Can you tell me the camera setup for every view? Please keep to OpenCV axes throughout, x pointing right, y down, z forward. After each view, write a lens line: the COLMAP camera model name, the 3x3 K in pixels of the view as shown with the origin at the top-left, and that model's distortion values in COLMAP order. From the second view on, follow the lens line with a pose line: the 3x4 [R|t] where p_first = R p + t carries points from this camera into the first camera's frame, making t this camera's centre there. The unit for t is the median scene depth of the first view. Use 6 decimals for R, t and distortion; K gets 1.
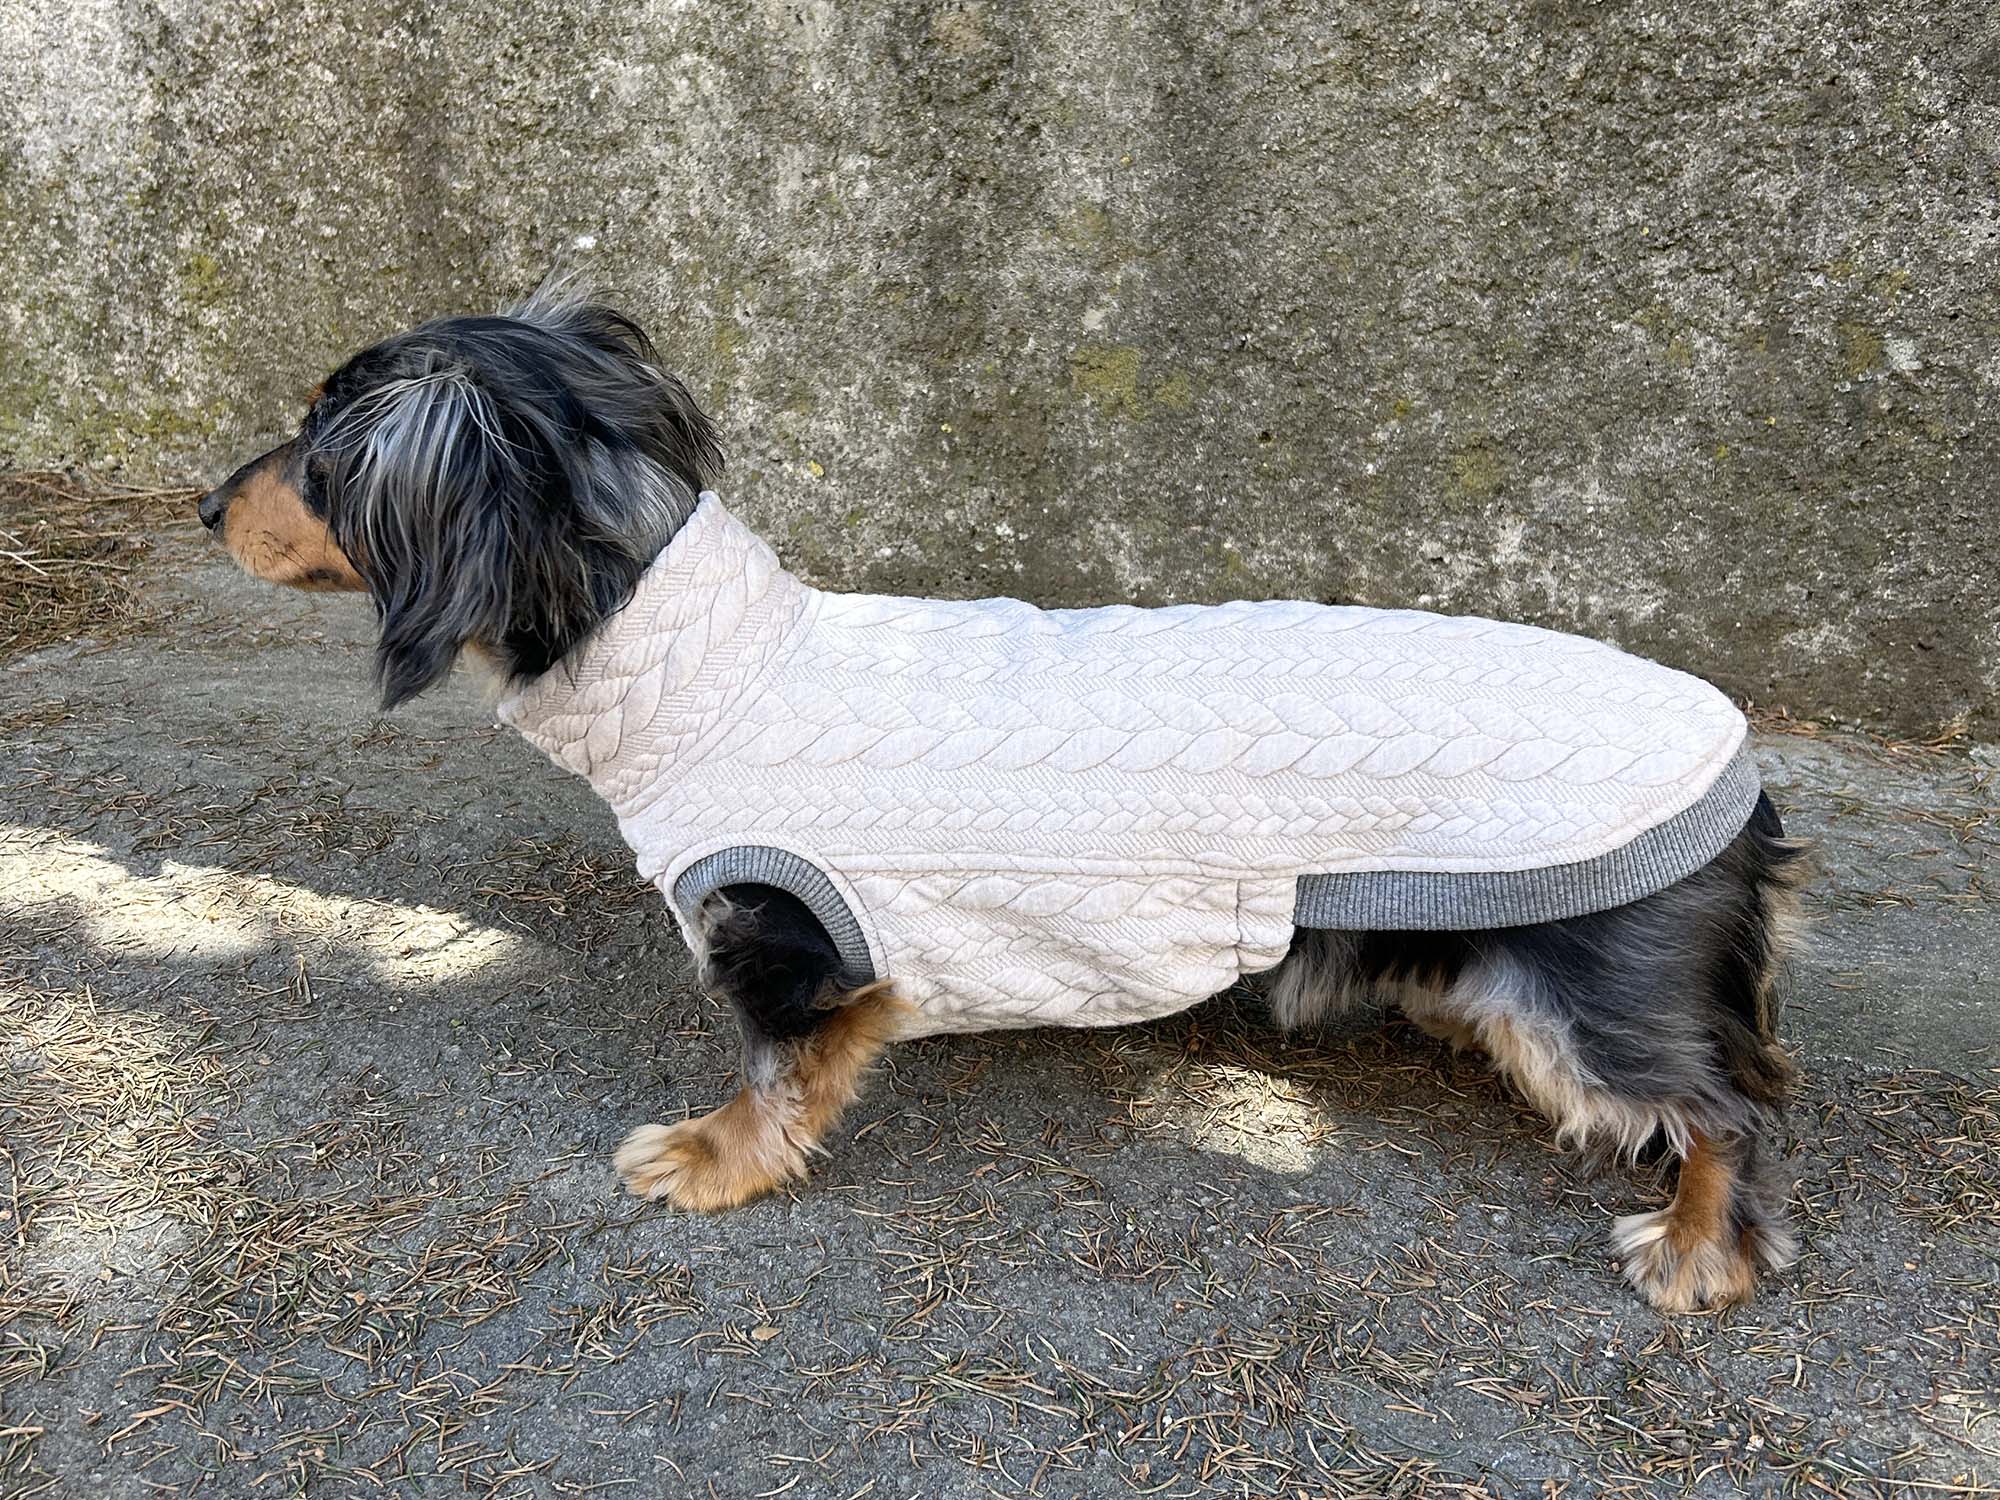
lens RADIAL K [[2173.2, 0, 919.2], [0, 2173.2, 674.9], [0, 0, 1]] dist [0.151242, -0.467021]
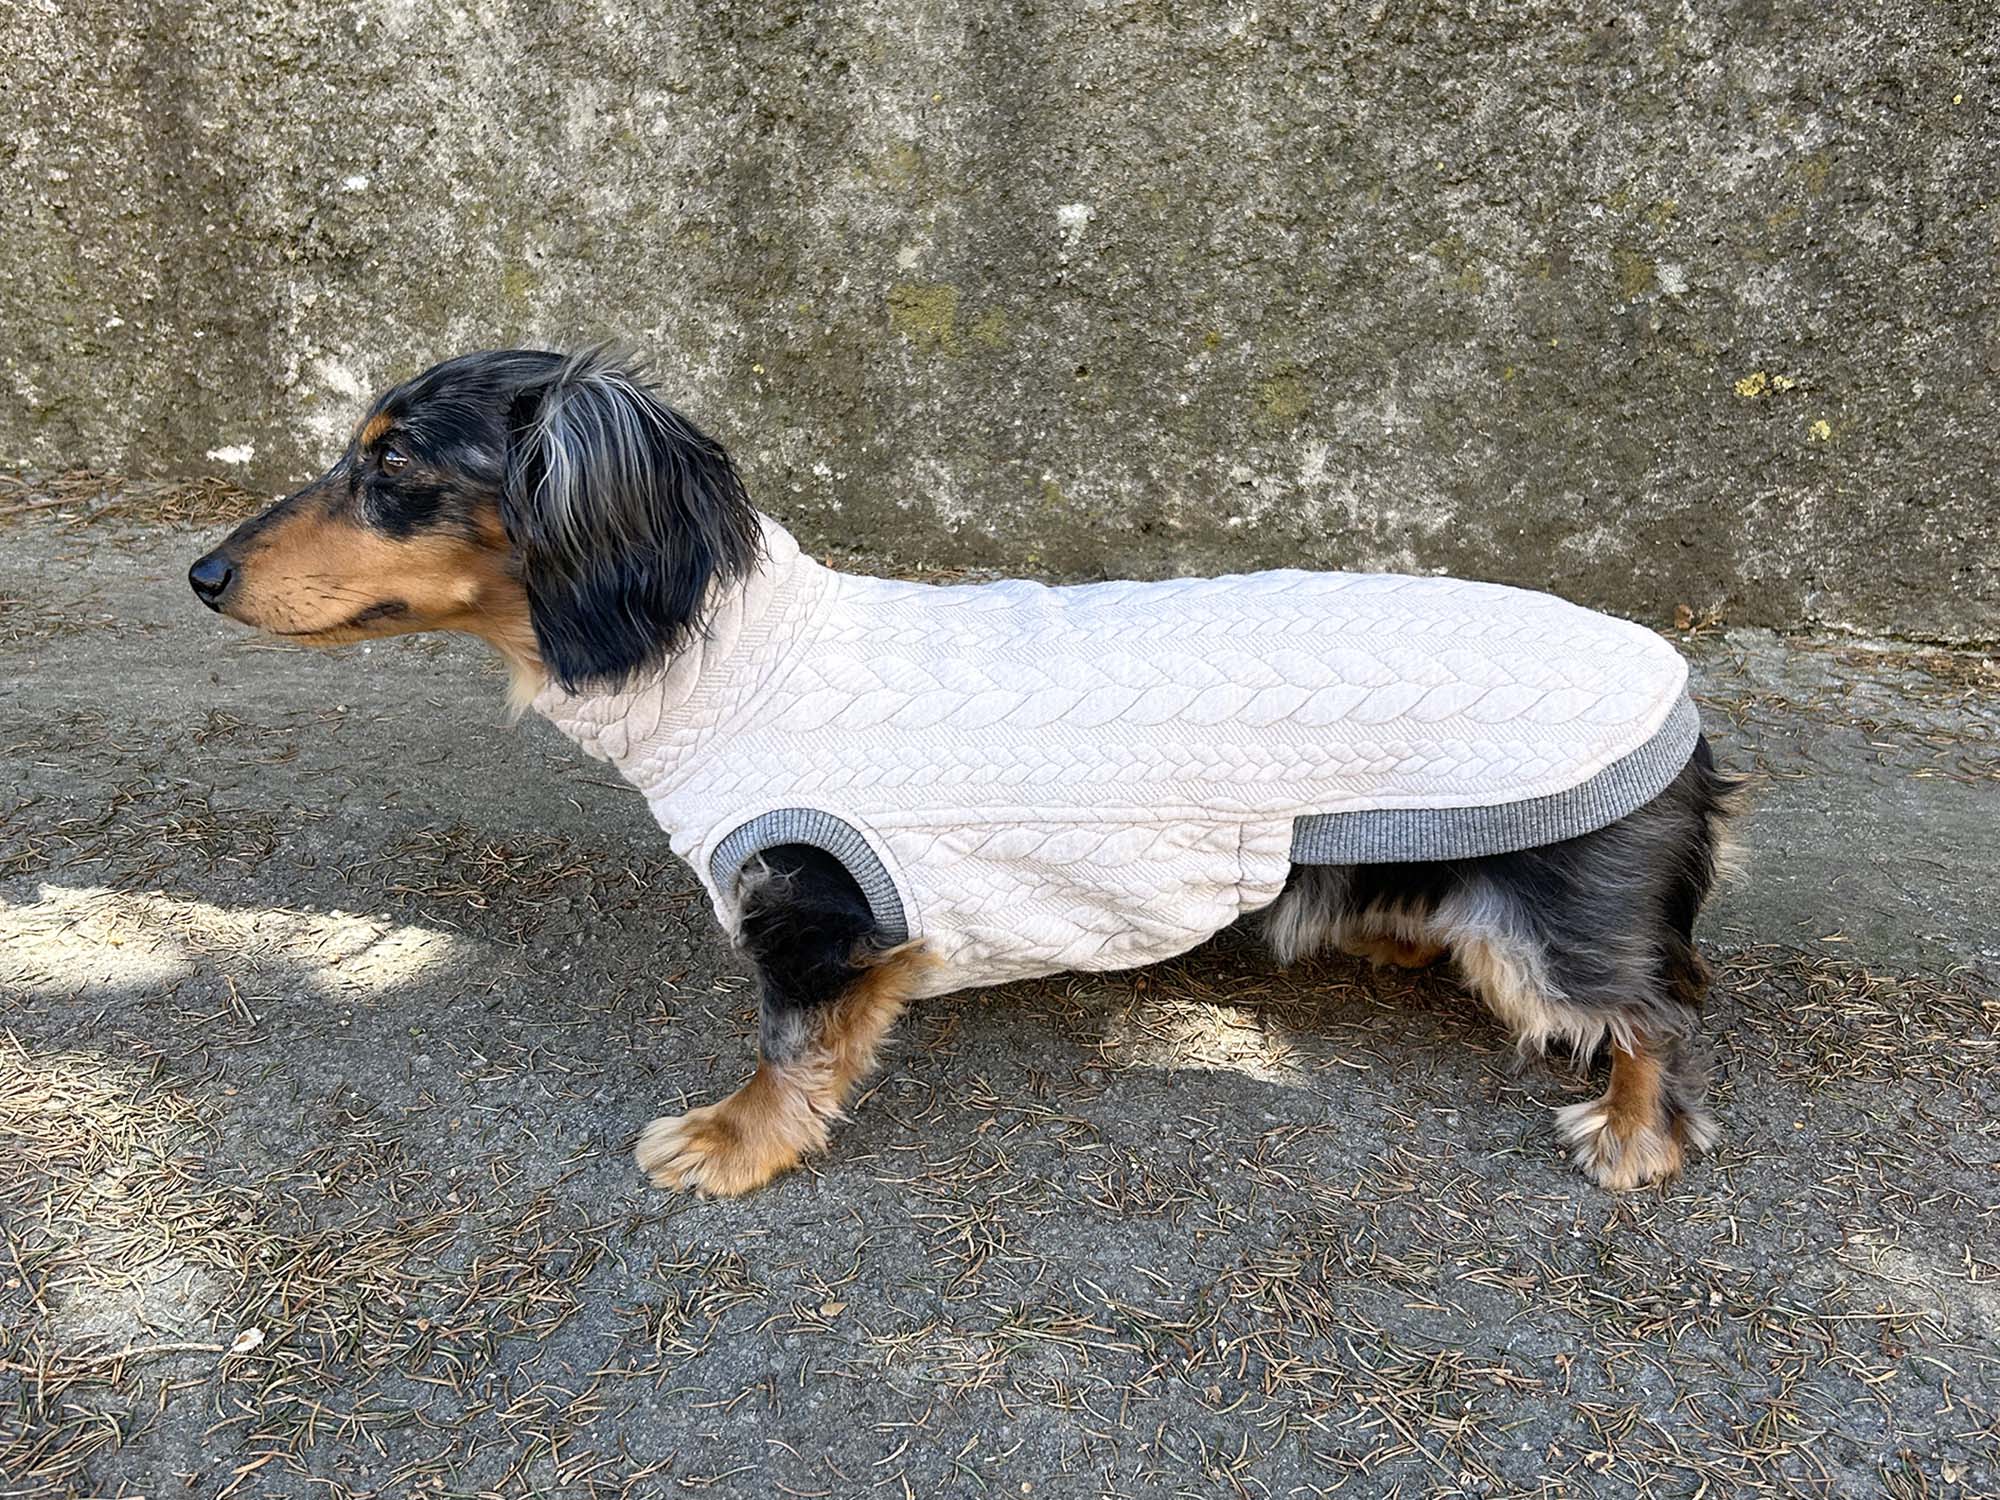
lens RADIAL K [[2202.7, 0, 990.3], [0, 2202.7, 737.6], [0, 0, 1]] dist [0.154059, -0.461523]
pose [[0.977023, -0.073470, 0.200073, -0.105973], [0.055454, 0.994006, 0.094217, -0.038609], [-0.205796, -0.080957, 0.975241, -0.018960]]
